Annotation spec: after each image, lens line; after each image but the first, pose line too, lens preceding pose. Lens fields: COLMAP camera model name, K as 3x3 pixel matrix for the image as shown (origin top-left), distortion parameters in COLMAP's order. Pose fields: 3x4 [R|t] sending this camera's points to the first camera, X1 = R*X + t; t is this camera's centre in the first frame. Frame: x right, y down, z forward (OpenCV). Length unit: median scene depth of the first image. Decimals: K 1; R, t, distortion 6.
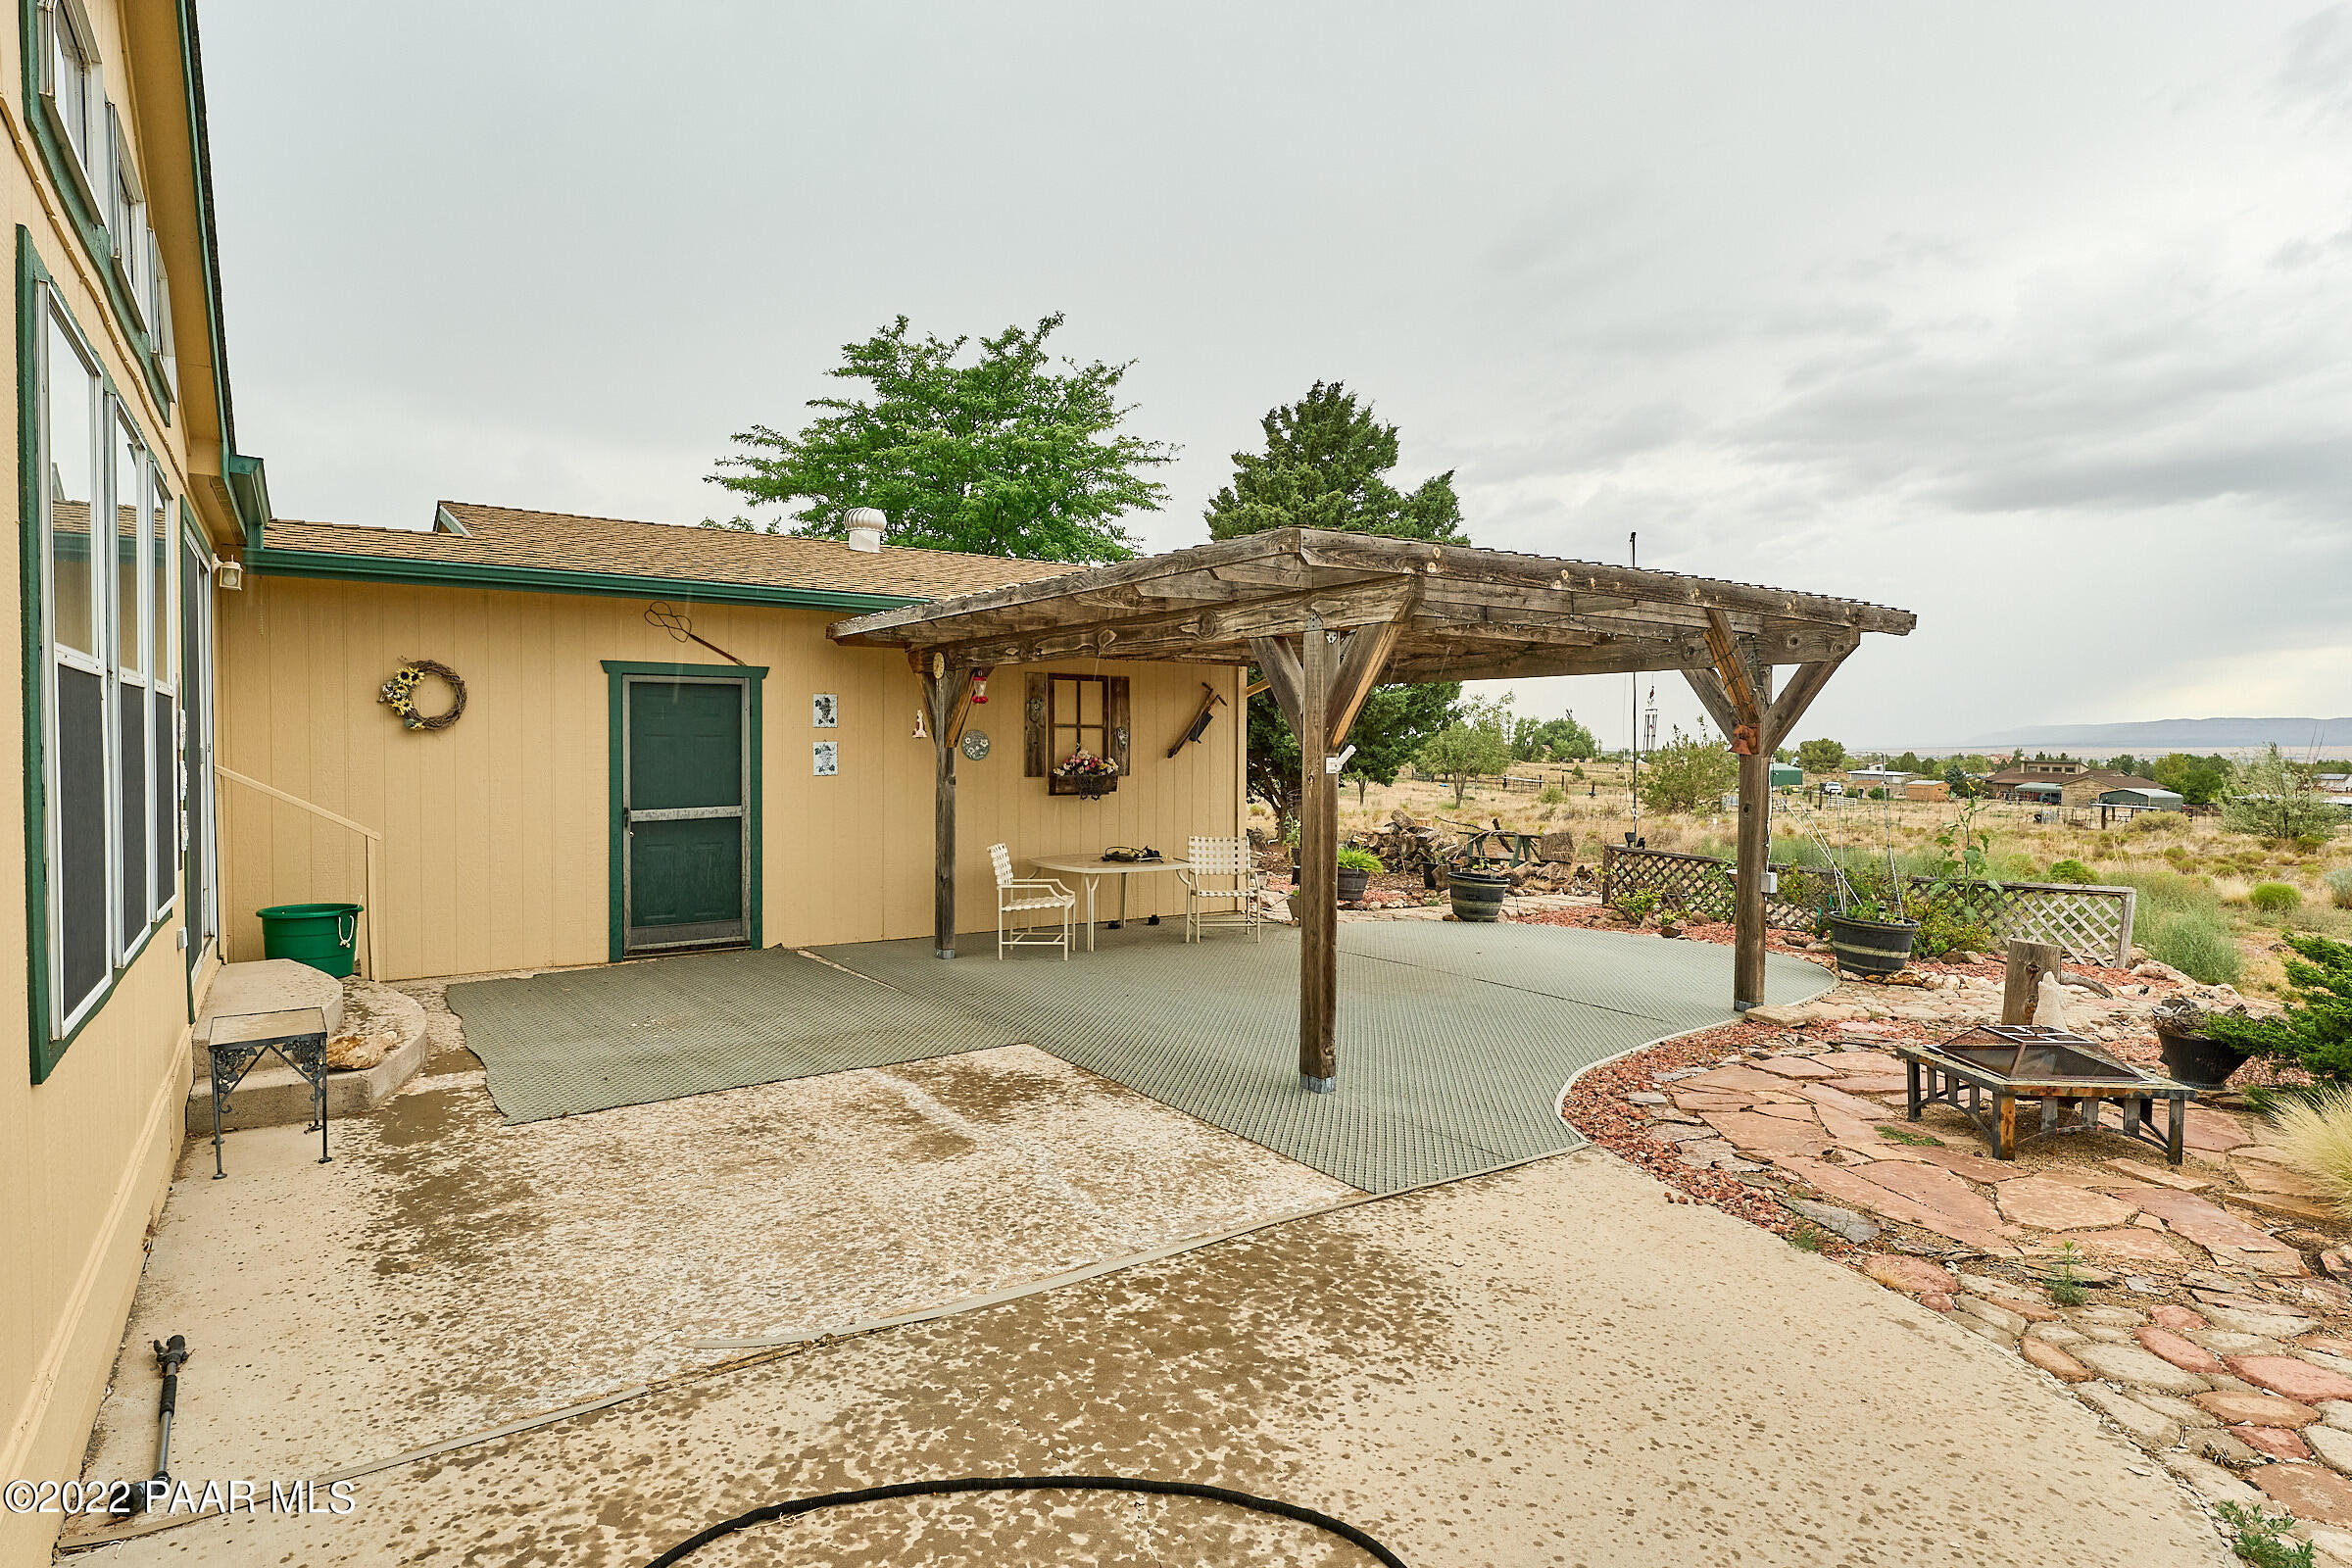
lens RADIAL K [[1282.8, 0, 1176.0], [0, 1282.8, 784.0], [0, 0, 1]] dist [0.027556, 0.000320]
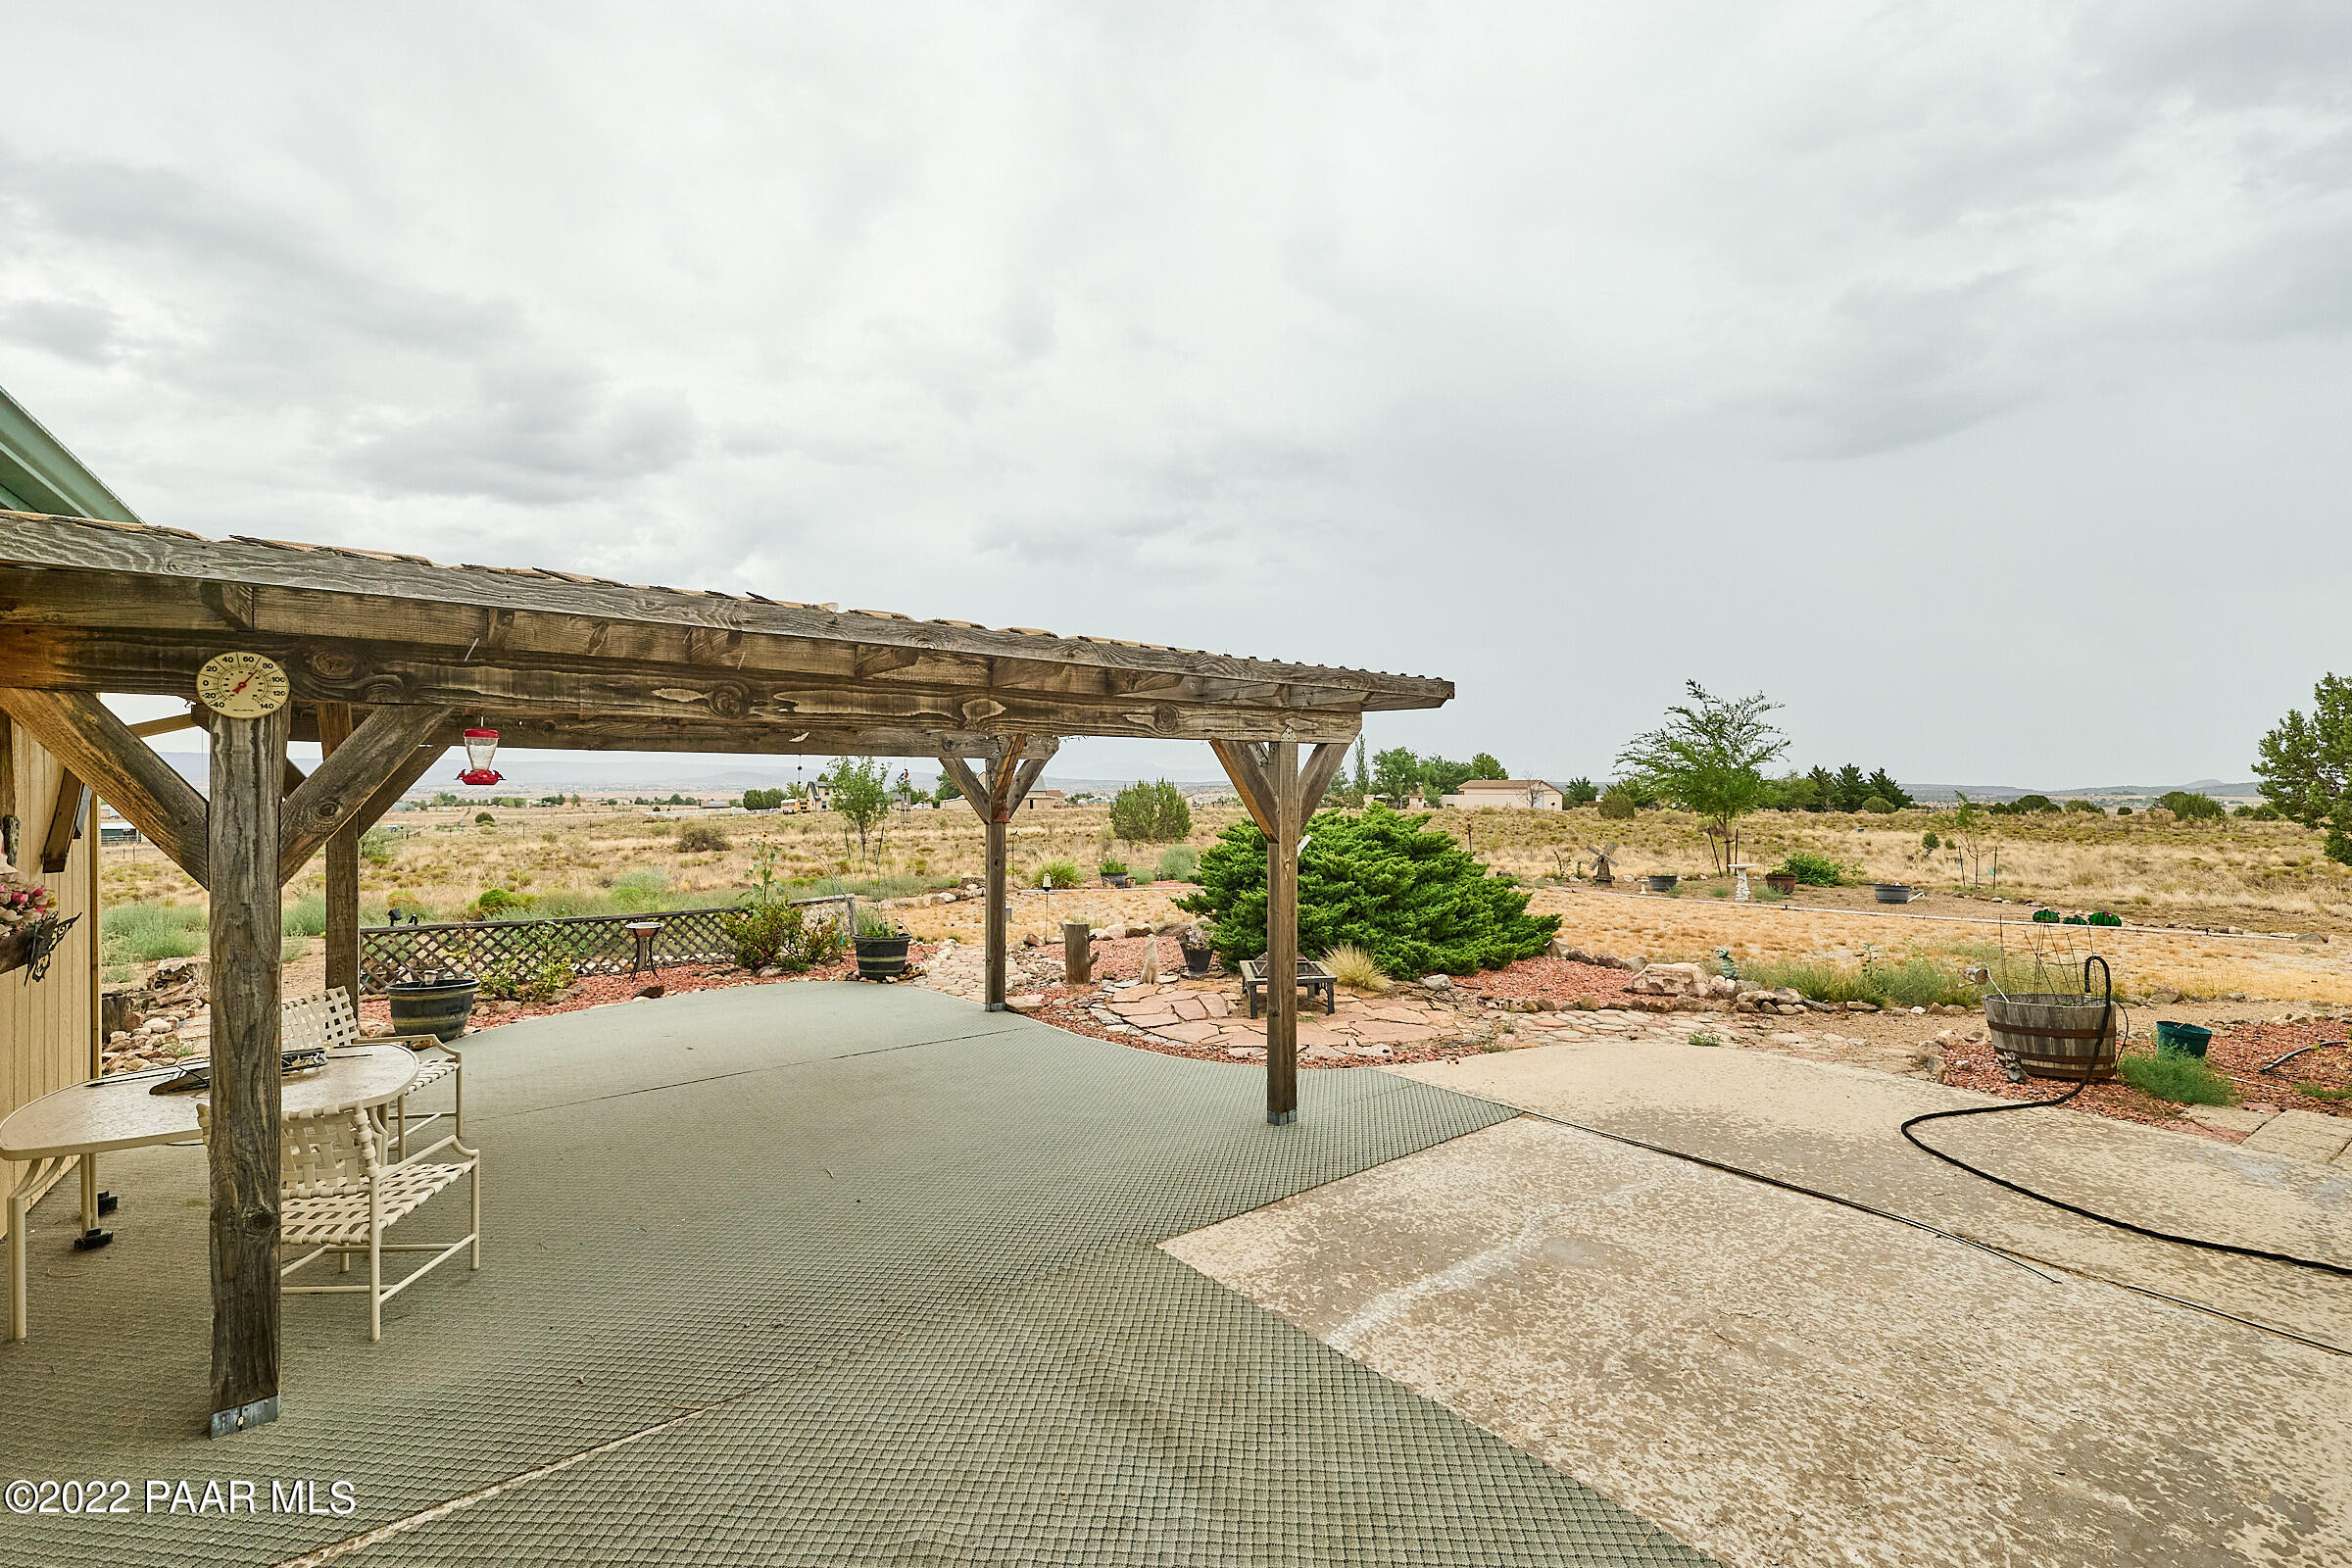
lens RADIAL K [[953.6, 0, 1176.0], [0, 953.6, 784.0], [0, 0, 1]] dist [0.010354, -0.000251]
pose [[-0.063390, -0.005403, 0.997974, -0.979701], [0.027271, 0.999603, 0.007144, -0.110871], [-0.997616, 0.027668, -0.063217, 1.448294]]
